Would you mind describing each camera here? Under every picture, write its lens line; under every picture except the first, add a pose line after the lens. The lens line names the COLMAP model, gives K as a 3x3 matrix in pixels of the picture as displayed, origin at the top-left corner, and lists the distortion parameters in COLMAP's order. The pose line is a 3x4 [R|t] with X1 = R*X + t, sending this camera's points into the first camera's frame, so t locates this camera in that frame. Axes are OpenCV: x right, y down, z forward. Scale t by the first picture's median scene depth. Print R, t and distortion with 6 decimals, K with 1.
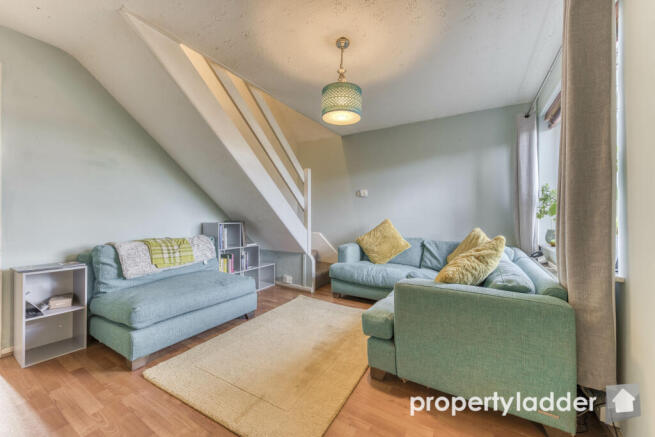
lens RADIAL K [[251.1, 0, 326.2], [0, 251.1, 218.7], [0, 0, 1]] dist [0.003255, 0.000135]
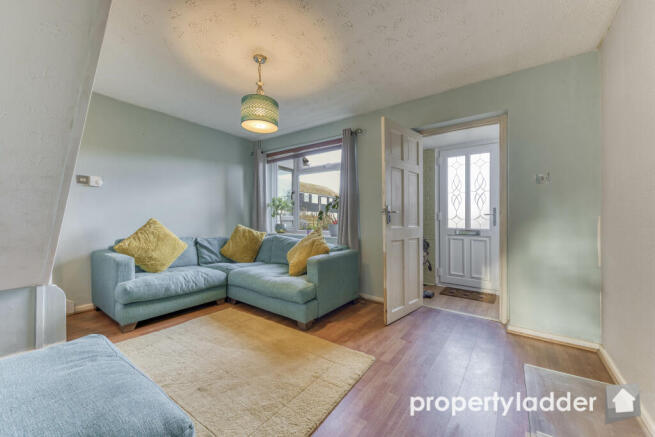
lens RADIAL K [[251.1, 0, 327.5], [0, 251.1, 216.2], [0, 0, 1]] dist [0.003255, 0.000135]
pose [[0.072292, -0.003347, 0.997378, -0.626259], [-0.001646, 0.999993, 0.003475, -0.011629], [-0.997382, -0.001893, 0.072286, 0.397049]]
